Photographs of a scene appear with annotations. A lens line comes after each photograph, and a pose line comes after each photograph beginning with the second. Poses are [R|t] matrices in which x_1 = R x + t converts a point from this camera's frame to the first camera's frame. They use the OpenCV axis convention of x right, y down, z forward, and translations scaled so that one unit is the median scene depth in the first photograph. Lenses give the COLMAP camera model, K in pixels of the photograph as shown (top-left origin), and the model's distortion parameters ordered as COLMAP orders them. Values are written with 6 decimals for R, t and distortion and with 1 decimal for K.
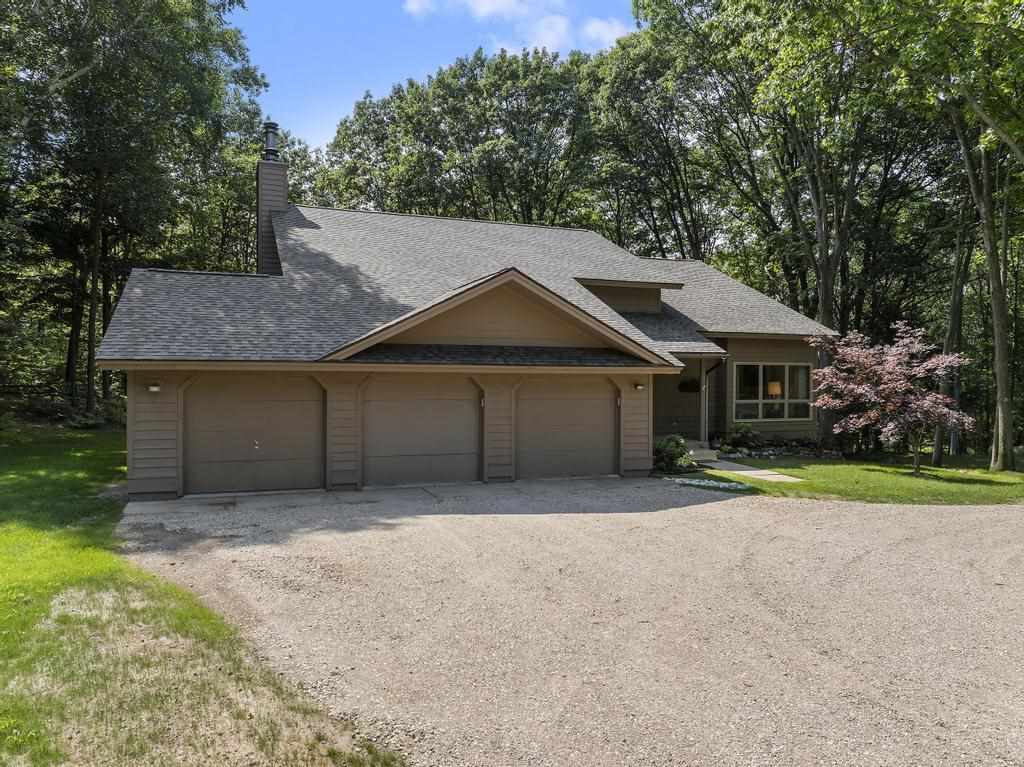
lens RADIAL K [[728.7, 0, 512.7], [0, 728.7, 379.6], [0, 0, 1]] dist [-0.030988, -0.004407]
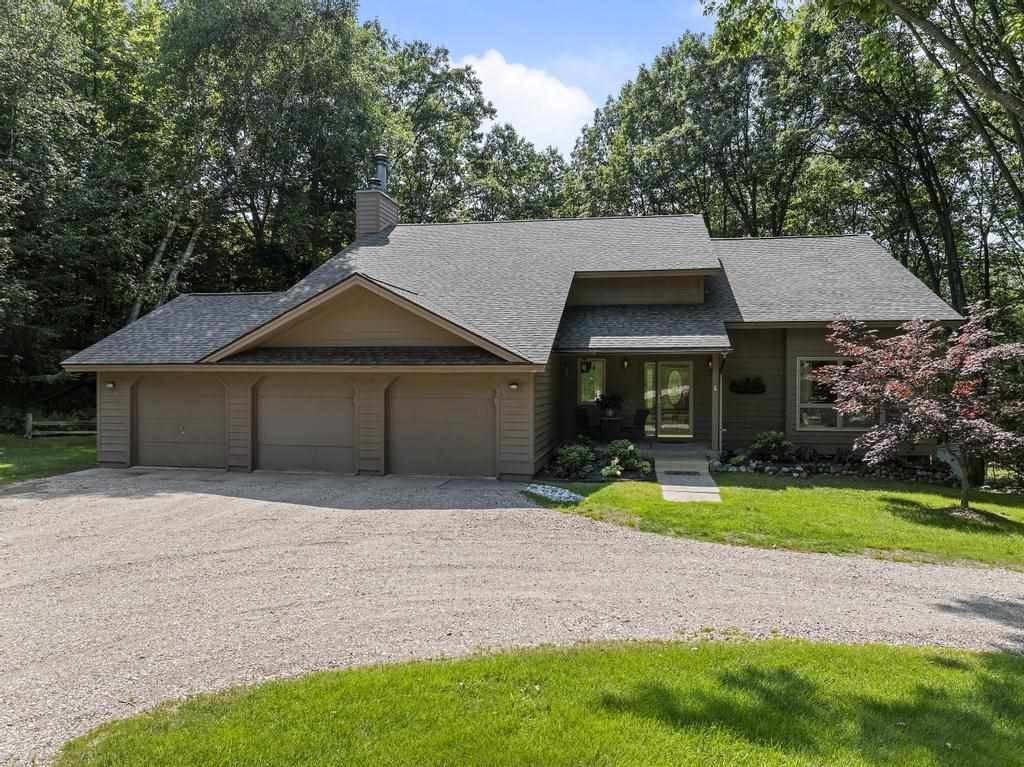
lens RADIAL K [[728.7, 0, 512.7], [0, 728.7, 385.8], [0, 0, 1]] dist [-0.030988, -0.004407]
pose [[0.849687, 0.004594, -0.527267, 0.699167], [-0.000805, 0.999972, 0.007415, 0.002786], [0.527286, -0.005876, 0.849668, 0.194464]]
